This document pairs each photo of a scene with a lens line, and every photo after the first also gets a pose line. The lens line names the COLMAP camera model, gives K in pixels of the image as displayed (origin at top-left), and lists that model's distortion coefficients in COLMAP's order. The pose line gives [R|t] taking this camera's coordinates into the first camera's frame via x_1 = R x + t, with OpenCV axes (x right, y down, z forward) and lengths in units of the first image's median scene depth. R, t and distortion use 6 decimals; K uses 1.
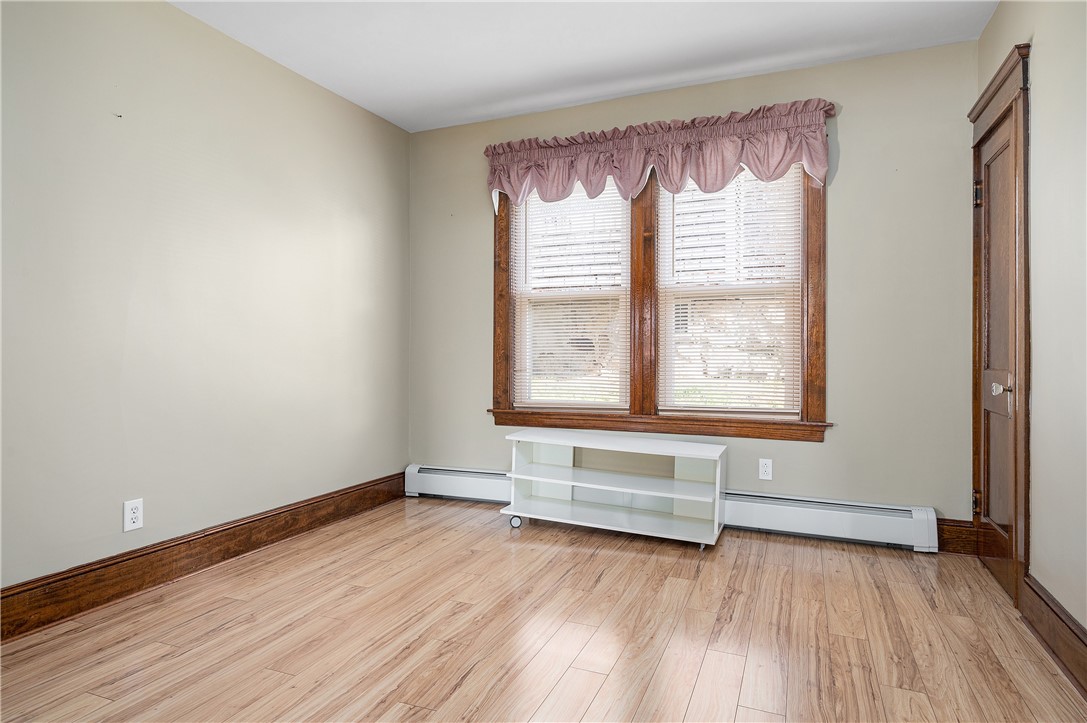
lens RADIAL K [[597.5, 0, 542.7], [0, 597.5, 355.4], [0, 0, 1]] dist [-0.007618, -0.002251]
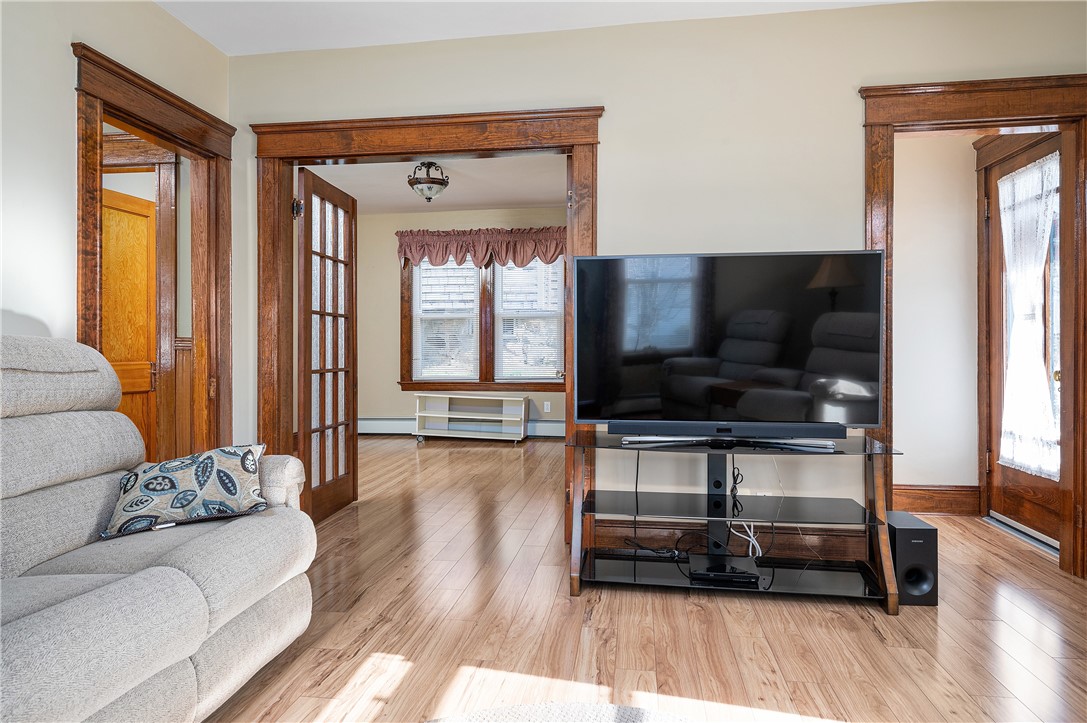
lens RADIAL K [[687.2, 0, 538.4], [0, 687.2, 355.1], [0, 0, 1]] dist [-0.003668, -0.000007]
pose [[0.965831, -0.003719, 0.259147, -0.231068], [0.001833, 0.999970, 0.007519, -0.001144], [-0.259167, -0.006787, 0.965809, -1.115229]]
